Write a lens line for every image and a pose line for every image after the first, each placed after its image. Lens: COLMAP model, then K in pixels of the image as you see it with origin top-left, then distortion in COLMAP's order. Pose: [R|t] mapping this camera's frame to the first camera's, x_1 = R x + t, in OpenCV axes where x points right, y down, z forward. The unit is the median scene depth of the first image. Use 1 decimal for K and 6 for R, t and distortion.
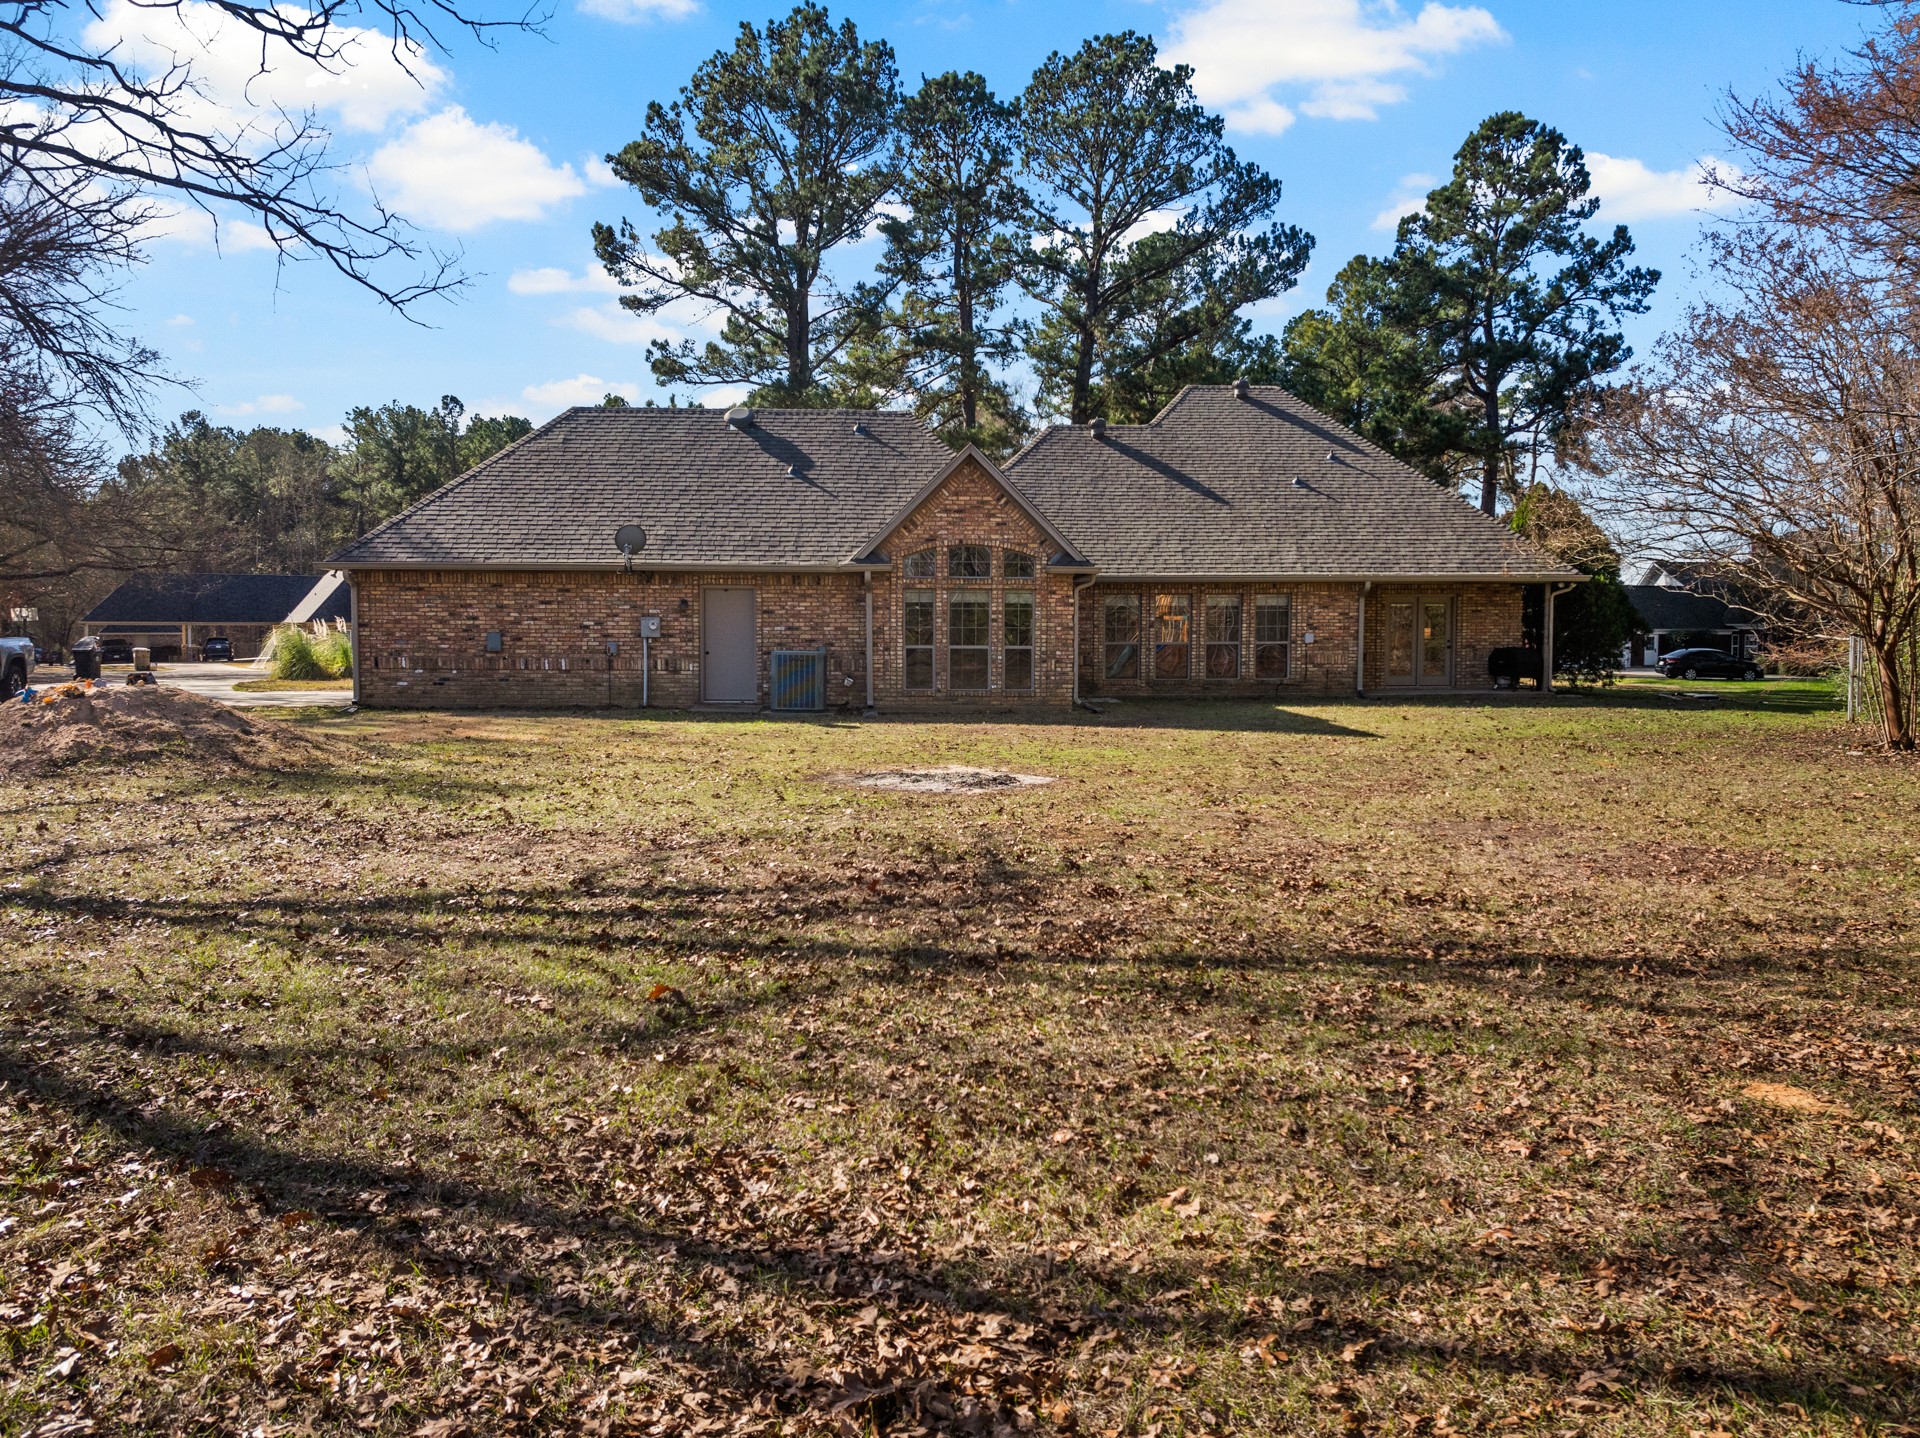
lens RADIAL K [[1330.9, 0, 954.7], [0, 1330.9, 691.3], [0, 0, 1]] dist [-0.033502, -0.001831]
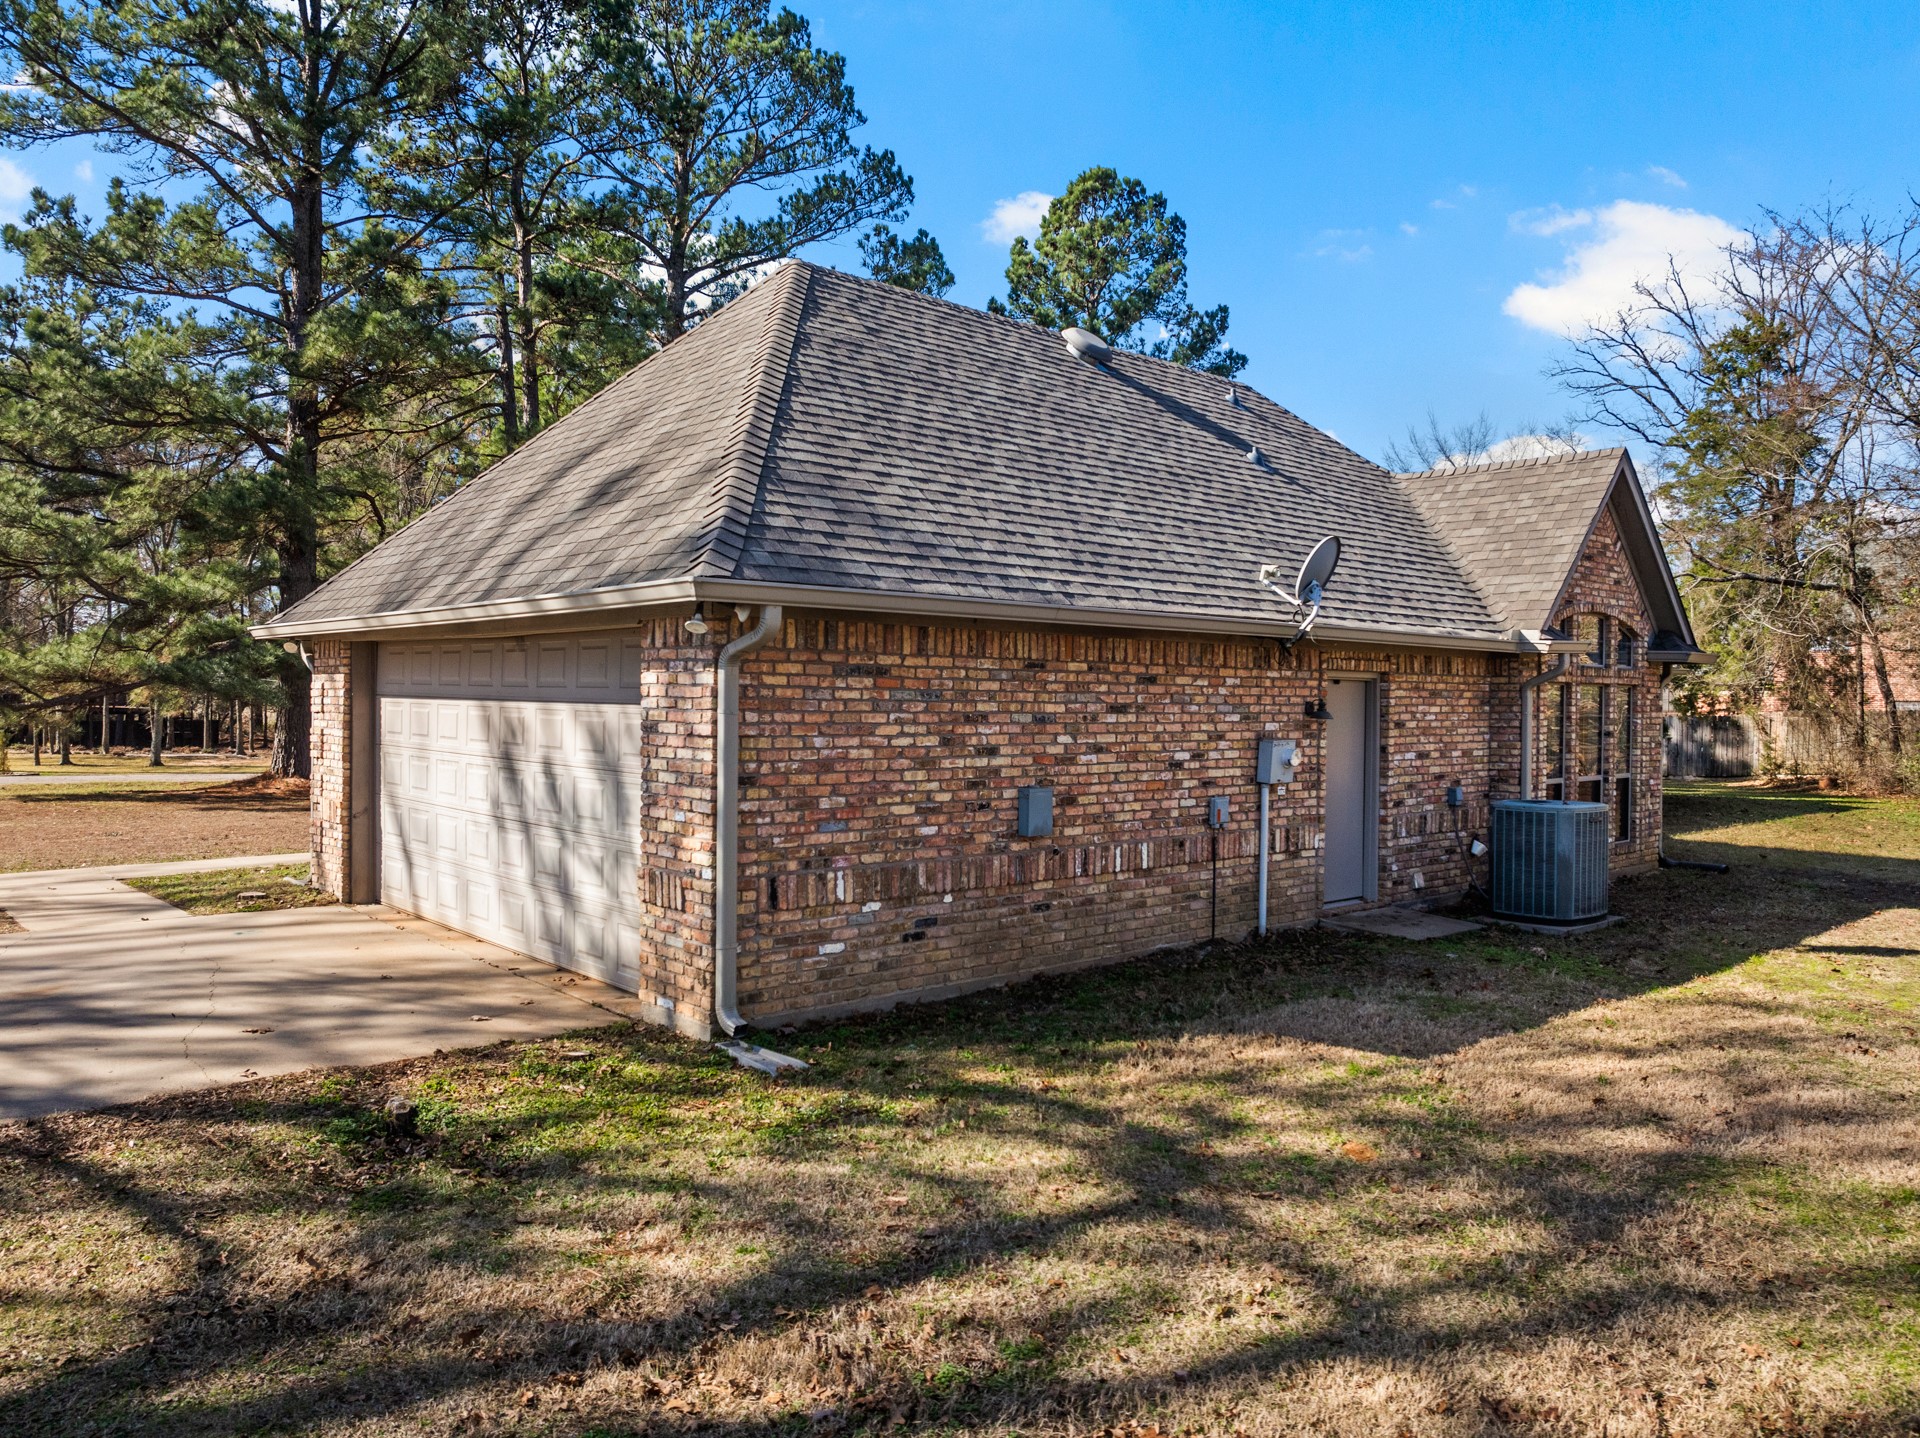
lens RADIAL K [[1330.9, 0, 954.7], [0, 1330.9, 691.3], [0, 0, 1]] dist [-0.033502, -0.001831]
pose [[0.773355, 0.004879, 0.633955, -0.606362], [0.018859, 0.999351, -0.030697, -0.060472], [-0.633693, 0.035696, 0.772761, 0.713224]]
